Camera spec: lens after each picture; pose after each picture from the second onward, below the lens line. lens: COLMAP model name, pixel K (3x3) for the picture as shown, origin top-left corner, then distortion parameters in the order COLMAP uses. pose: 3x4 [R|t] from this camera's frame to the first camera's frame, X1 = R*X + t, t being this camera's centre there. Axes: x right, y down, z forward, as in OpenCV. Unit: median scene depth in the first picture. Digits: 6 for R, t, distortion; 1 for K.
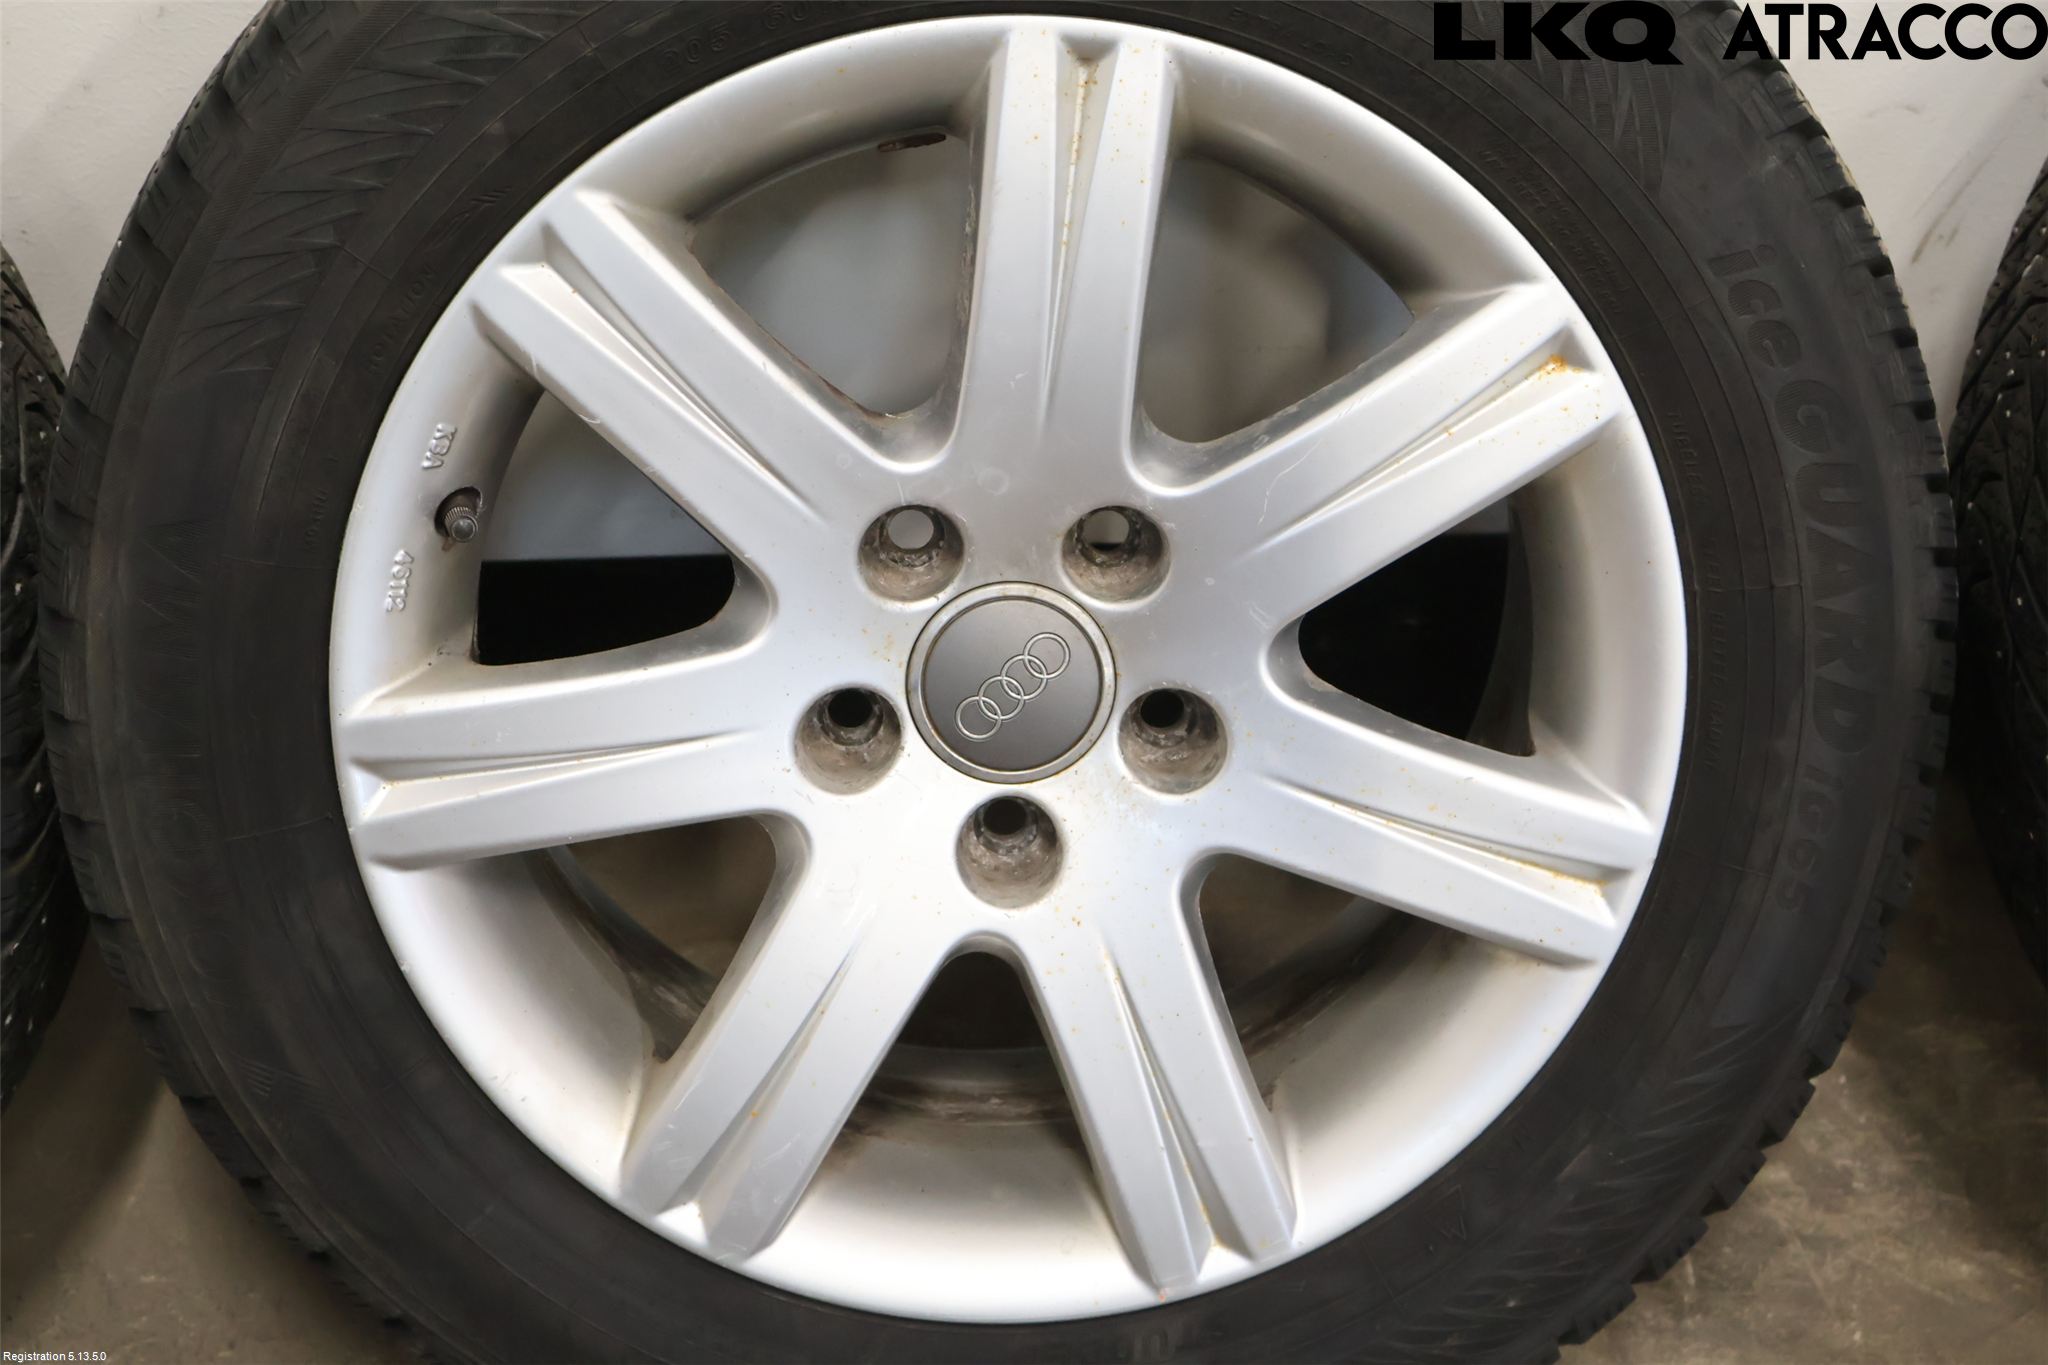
lens RADIAL K [[3513.7, 0, 1016.8], [0, 3513.7, 695.3], [0, 0, 1]] dist [0.025615, 0.000000]
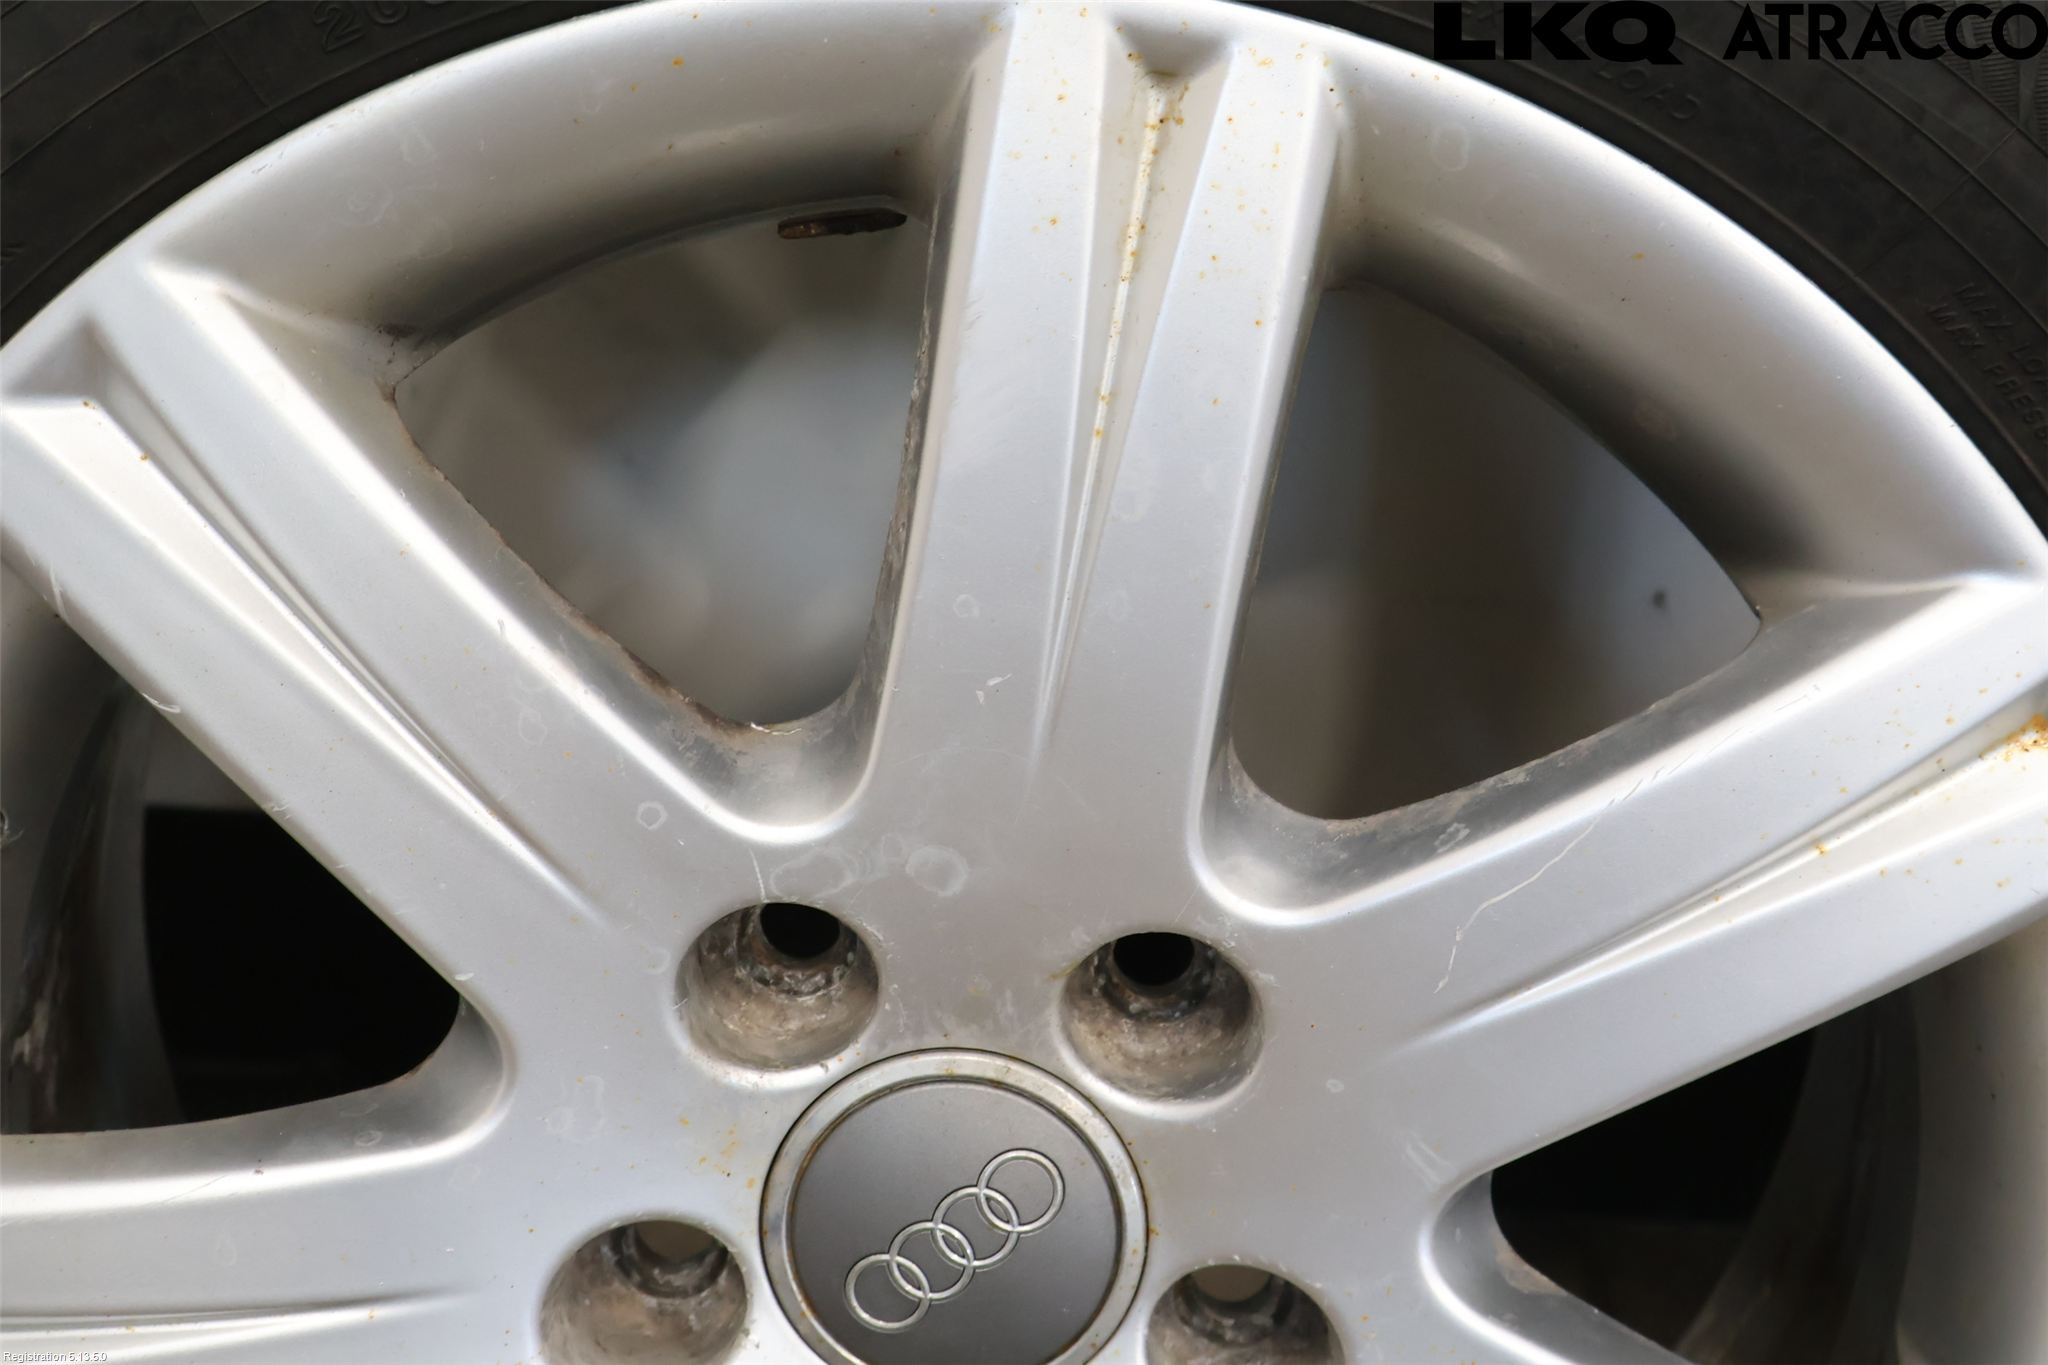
lens RADIAL K [[2861.0, 0, 1034.3], [0, 2861.0, 670.6], [0, 0, 1]] dist [0.026396, 0.000000]
pose [[0.995786, 0.075412, -0.052193, 0.027804], [-0.077088, 0.996546, -0.030865, -0.078144], [0.049685, 0.034758, 0.998160, 0.567635]]
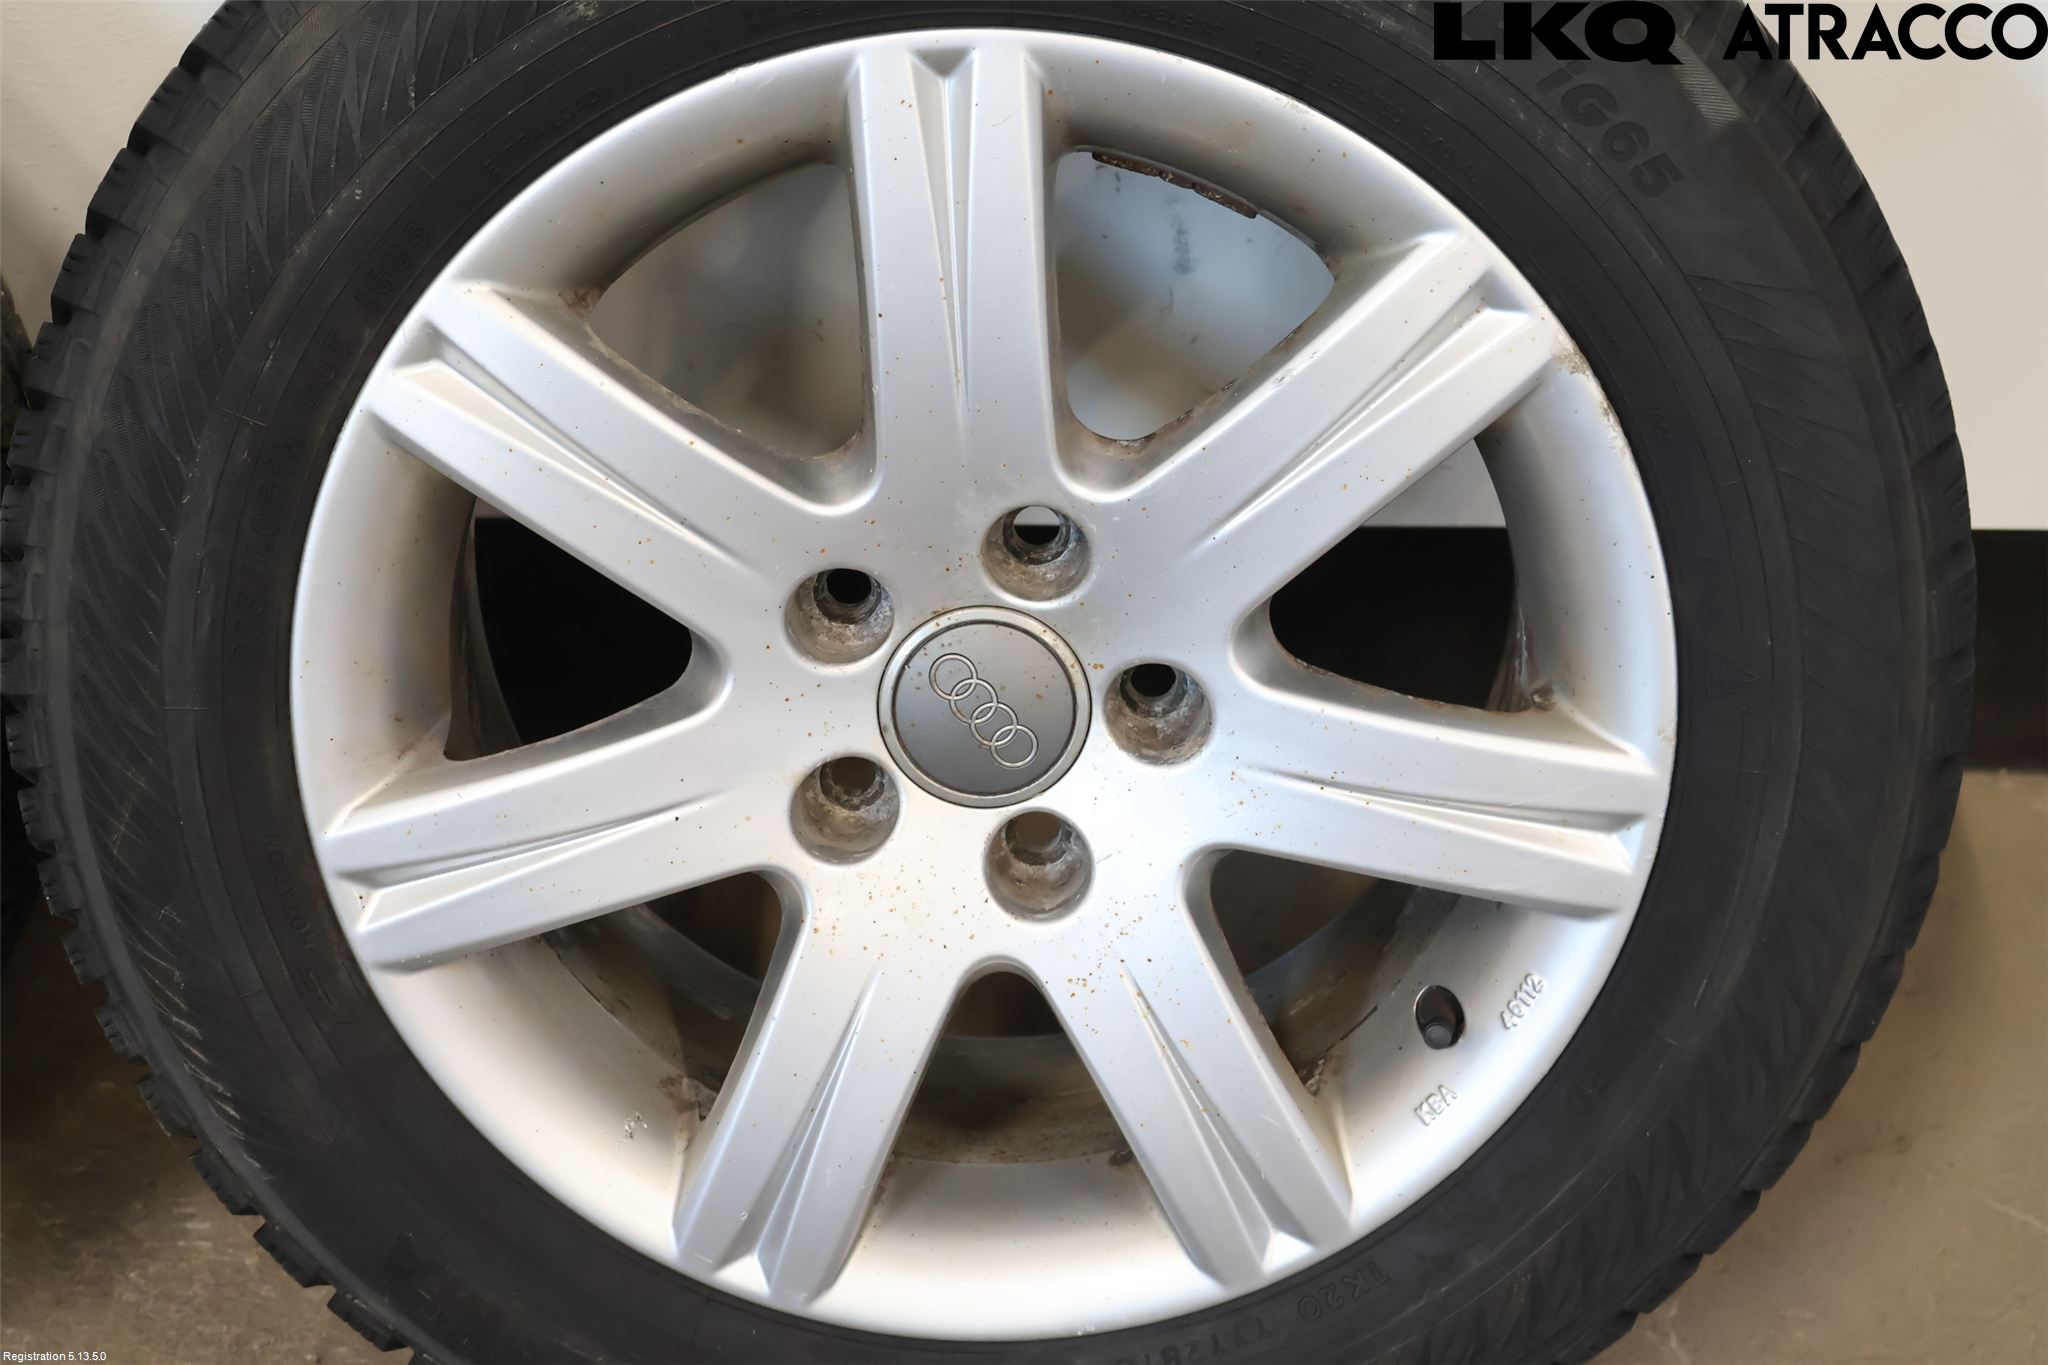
lens RADIAL K [[2861.0, 0, 1005.5], [0, 2861.0, 719.9], [0, 0, 1]] dist [0.026396, 0.000000]
pose [[0.985494, -0.133335, -0.104993, 0.090431], [0.138177, 0.989589, 0.040256, -0.032257], [0.098532, -0.054179, 0.993658, 0.203823]]
